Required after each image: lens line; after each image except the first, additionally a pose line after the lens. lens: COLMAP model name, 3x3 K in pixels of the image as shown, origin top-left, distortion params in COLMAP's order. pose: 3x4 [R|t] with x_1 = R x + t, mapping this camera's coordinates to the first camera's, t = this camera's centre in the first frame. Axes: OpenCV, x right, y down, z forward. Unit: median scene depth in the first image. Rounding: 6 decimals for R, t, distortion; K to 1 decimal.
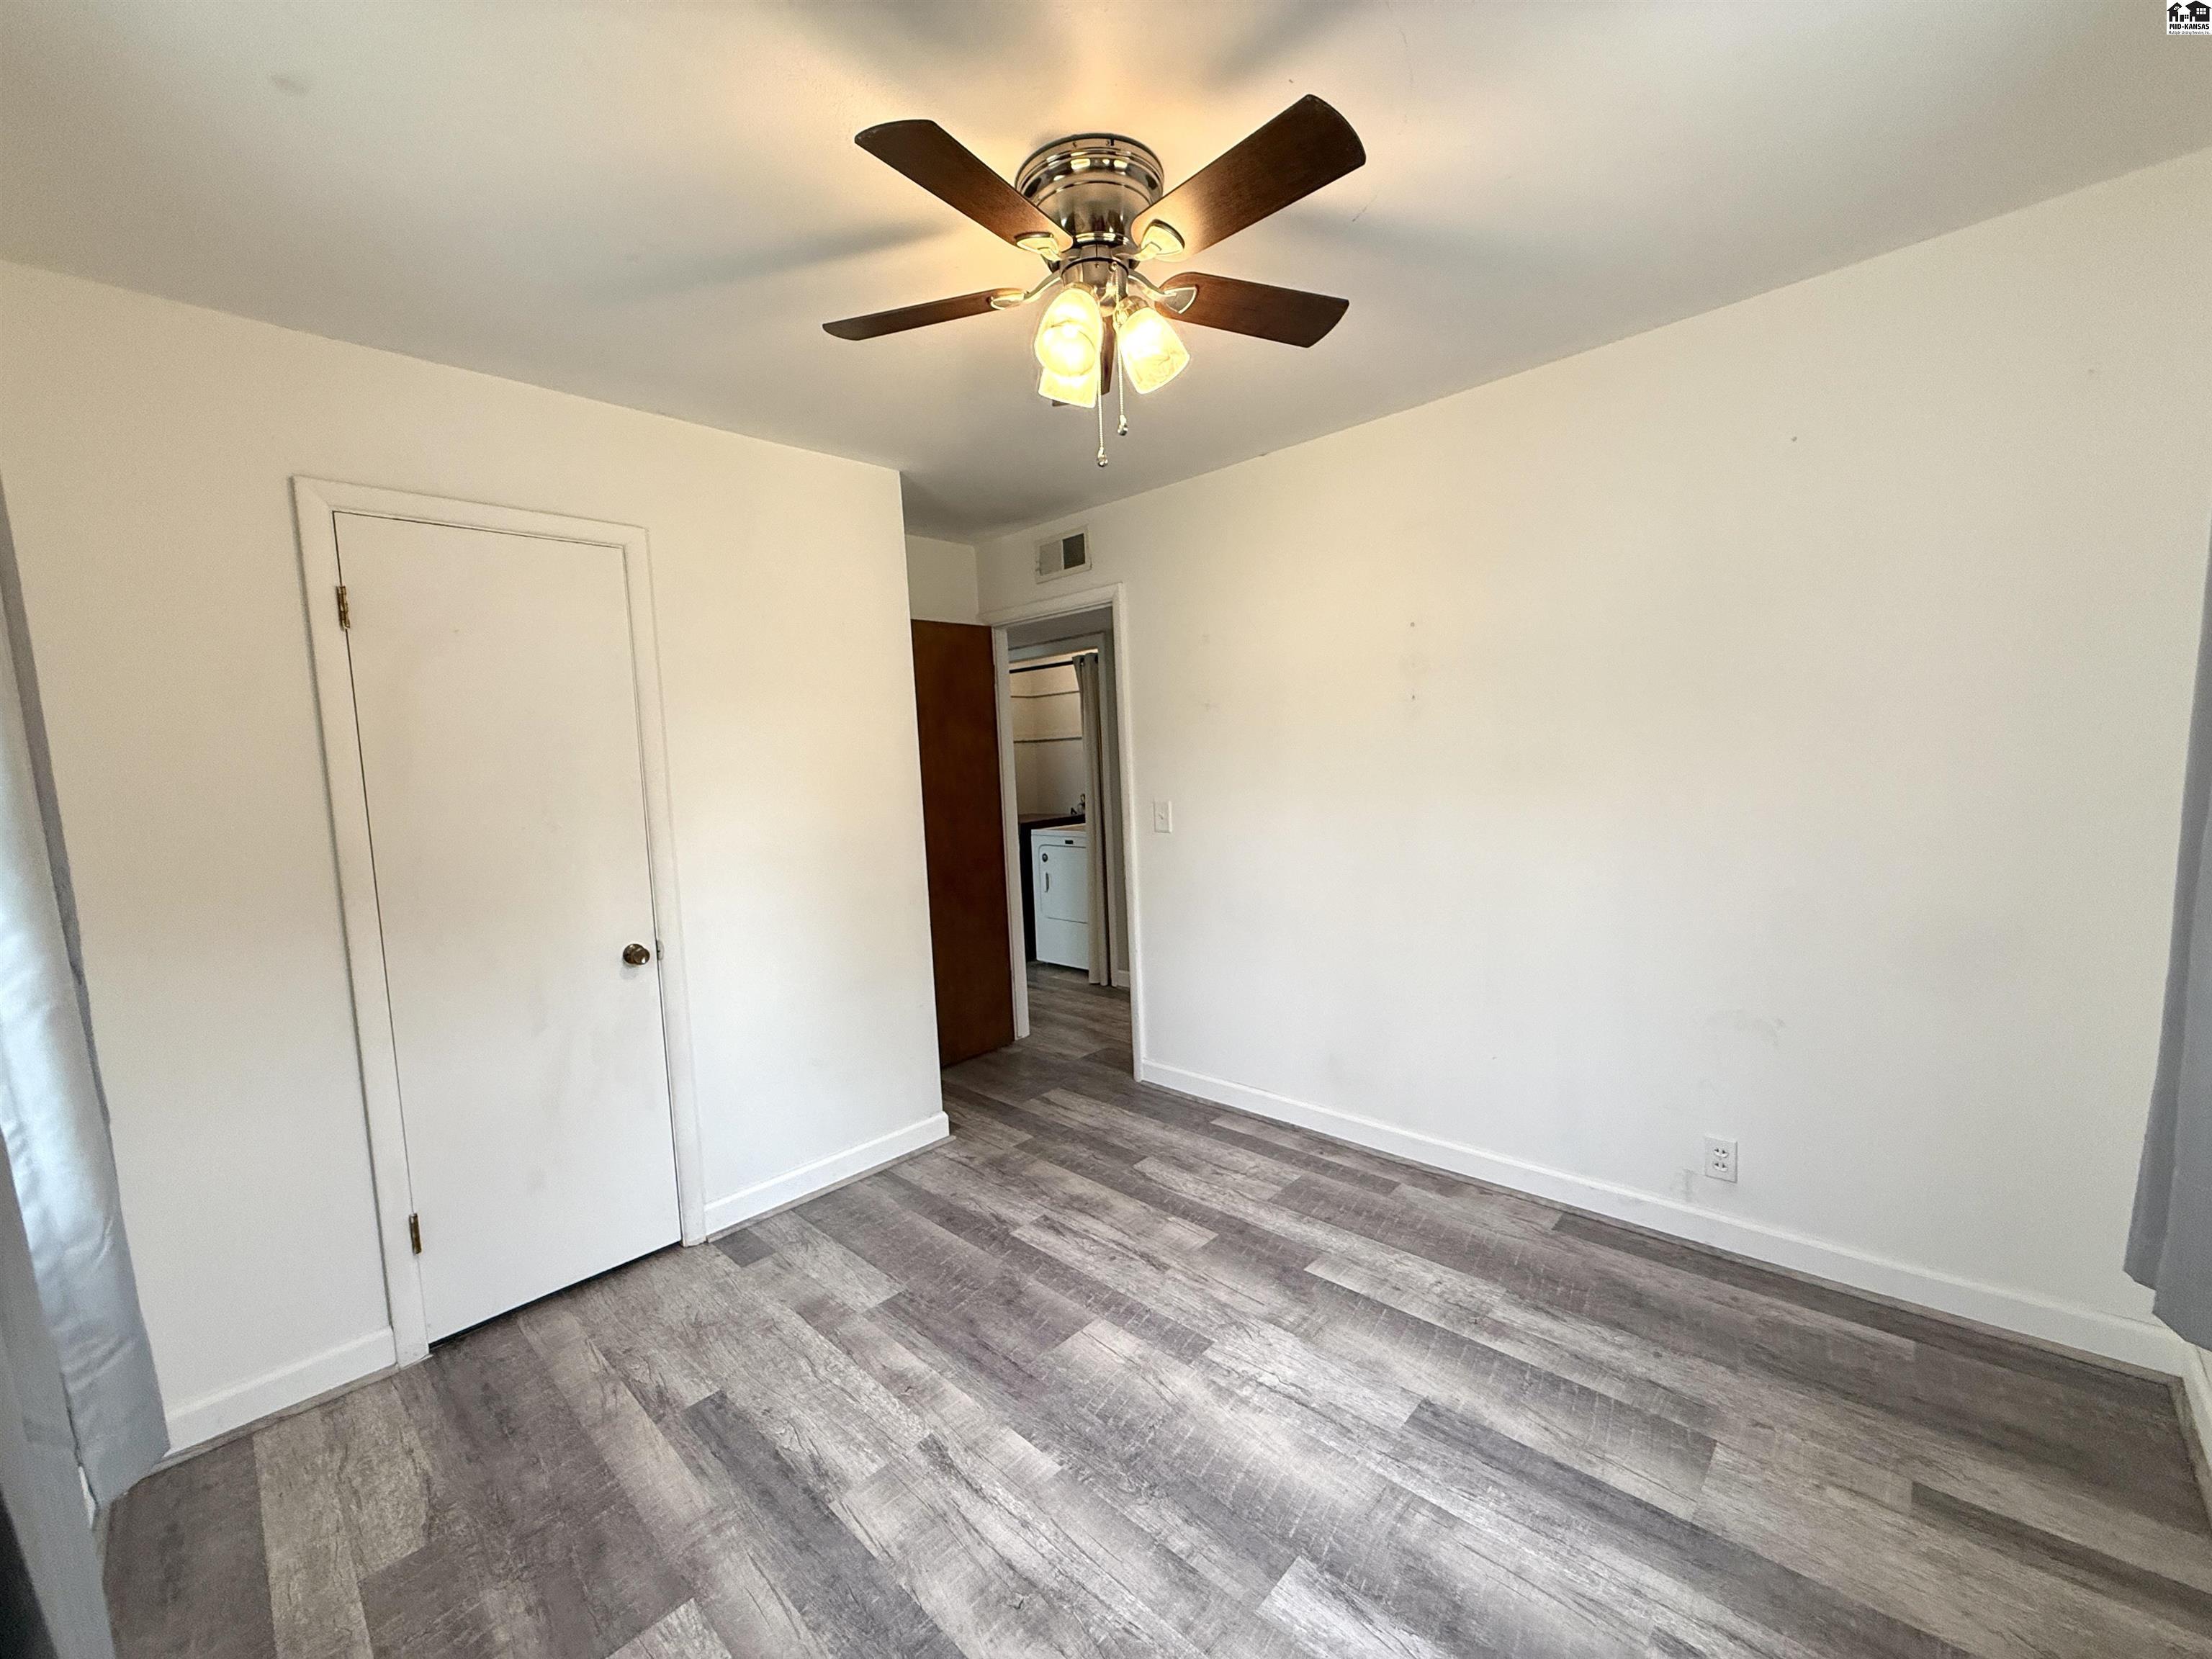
lens RADIAL K [[881.2, 0, 1100.5], [0, 881.2, 832.1], [0, 0, 1]] dist [0.000155, -0.000380]
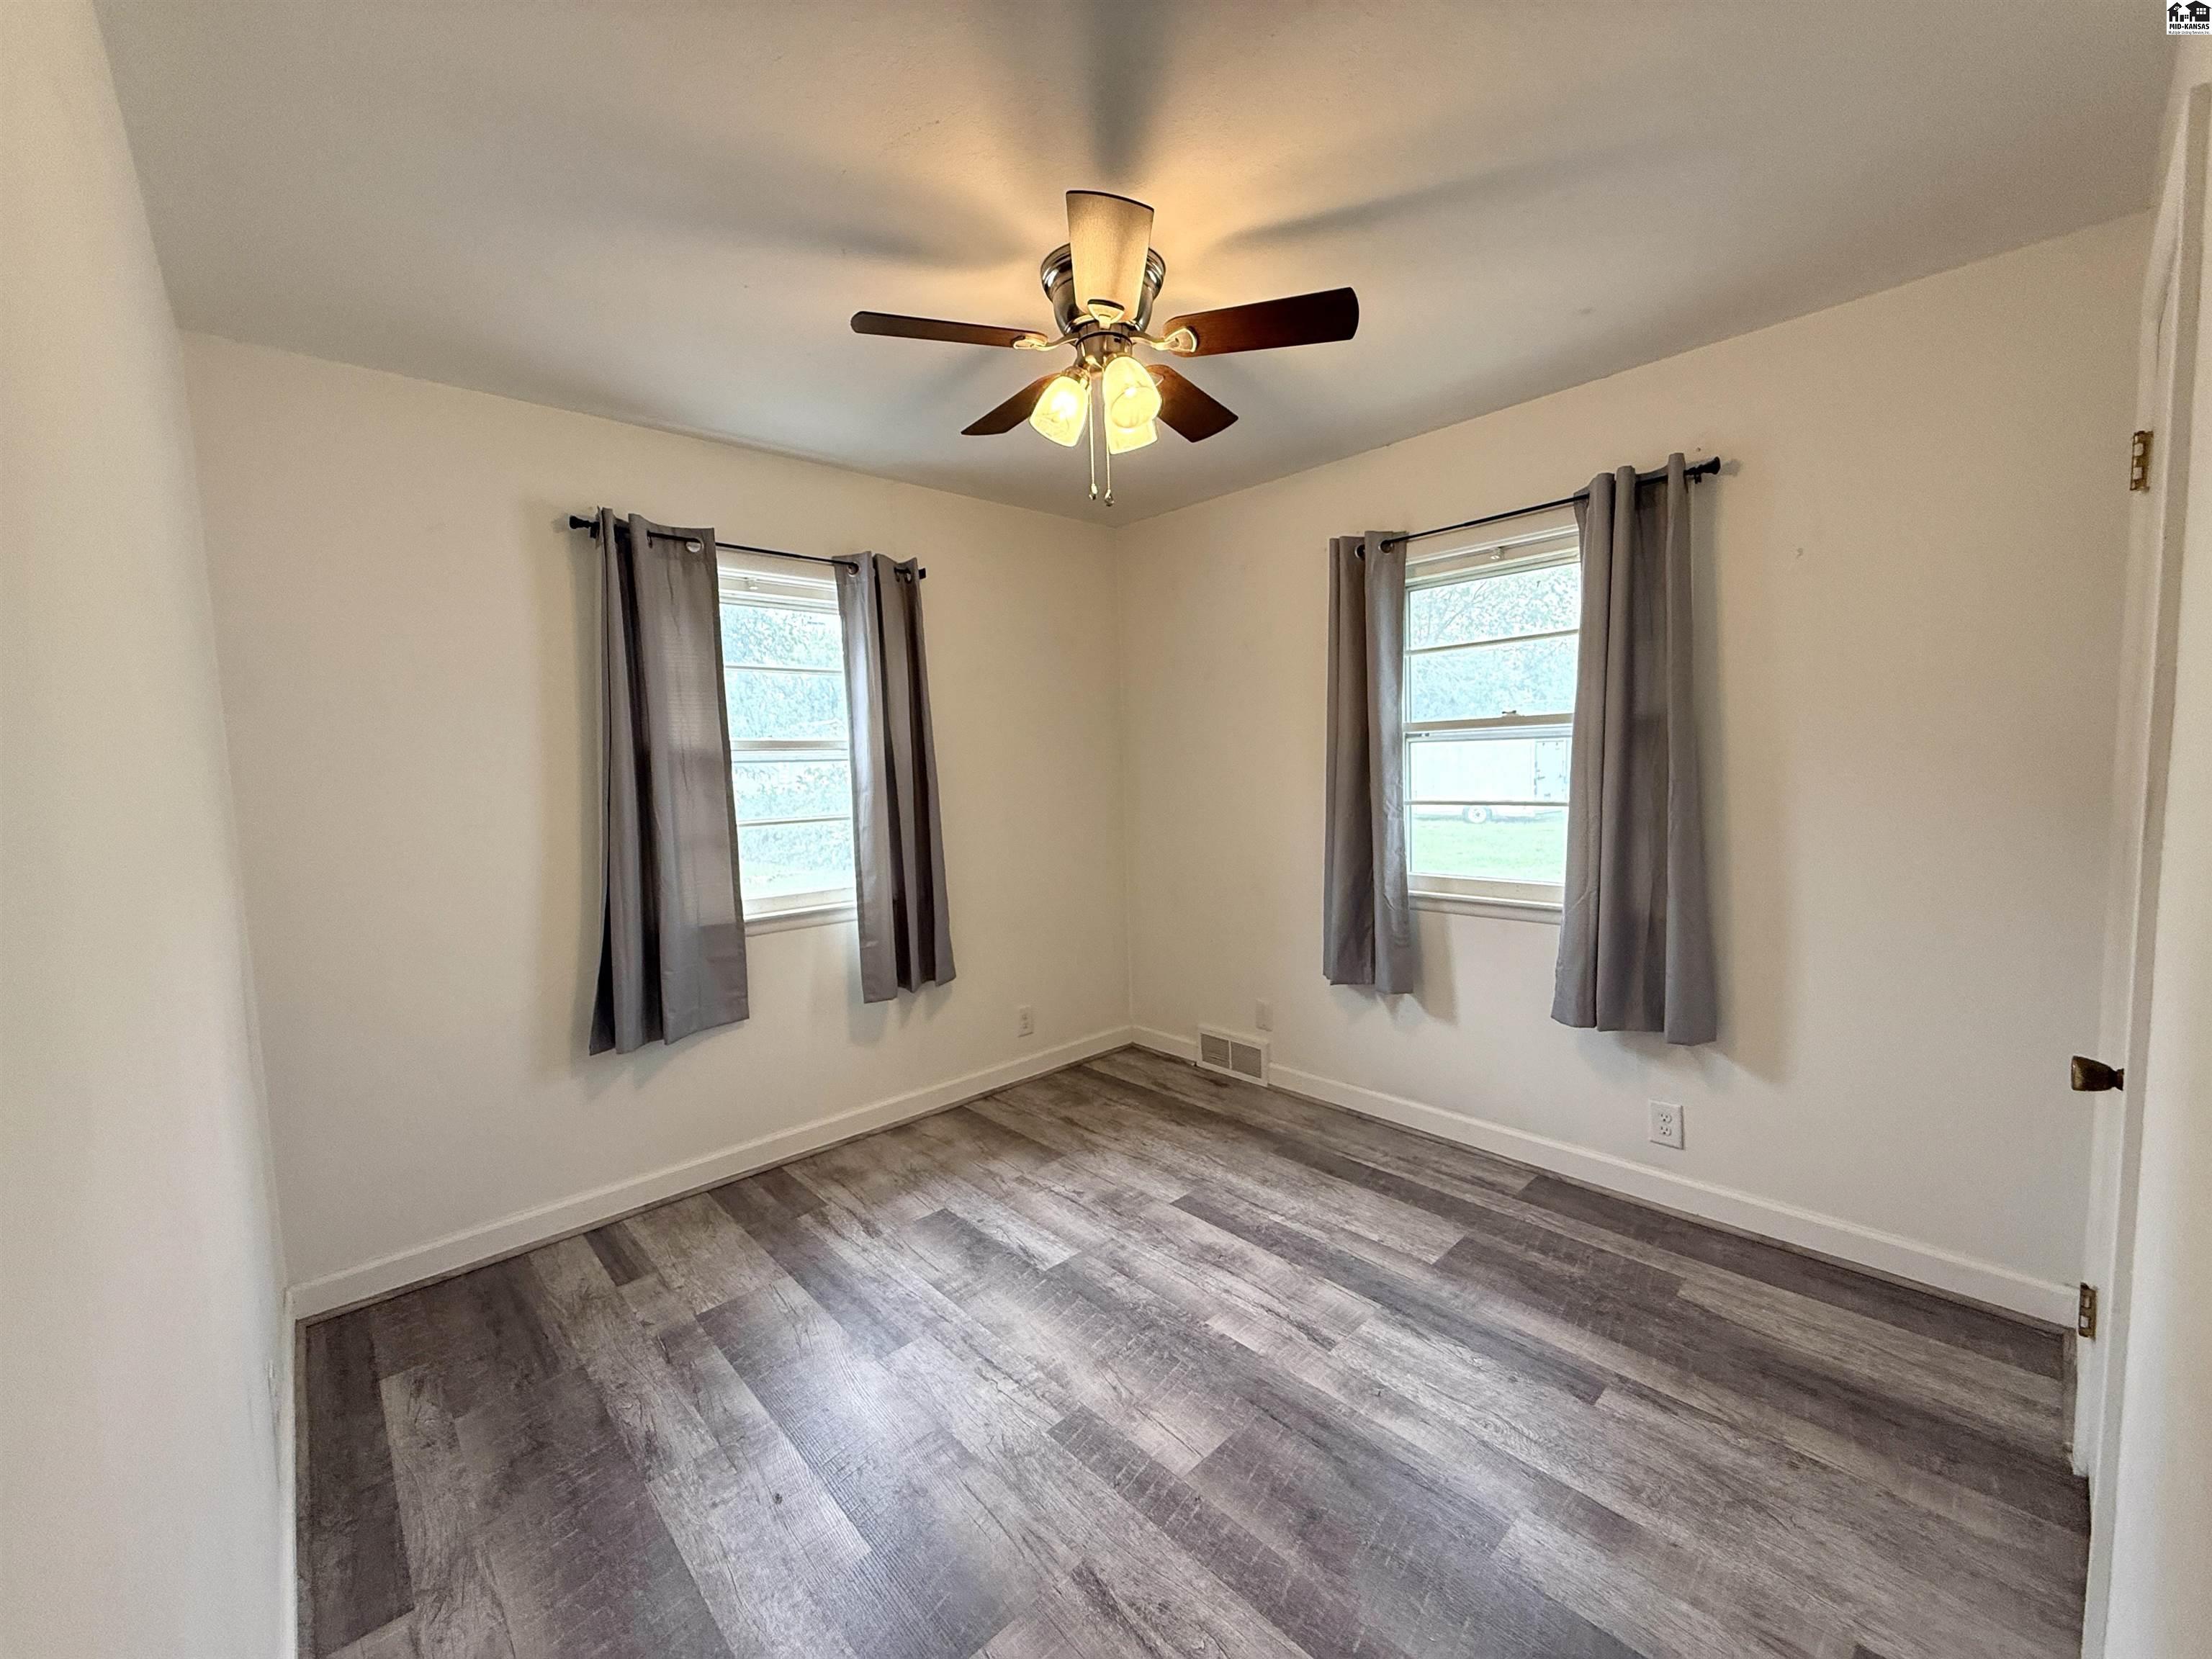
lens RADIAL K [[881.2, 0, 1100.5], [0, 881.2, 832.1], [0, 0, 1]] dist [0.000155, -0.000380]
pose [[-0.995092, 0.074286, 0.065367, -0.025814], [0.084048, 0.983181, 0.162145, -0.147508], [-0.052223, 0.166844, -0.984599, 1.869760]]
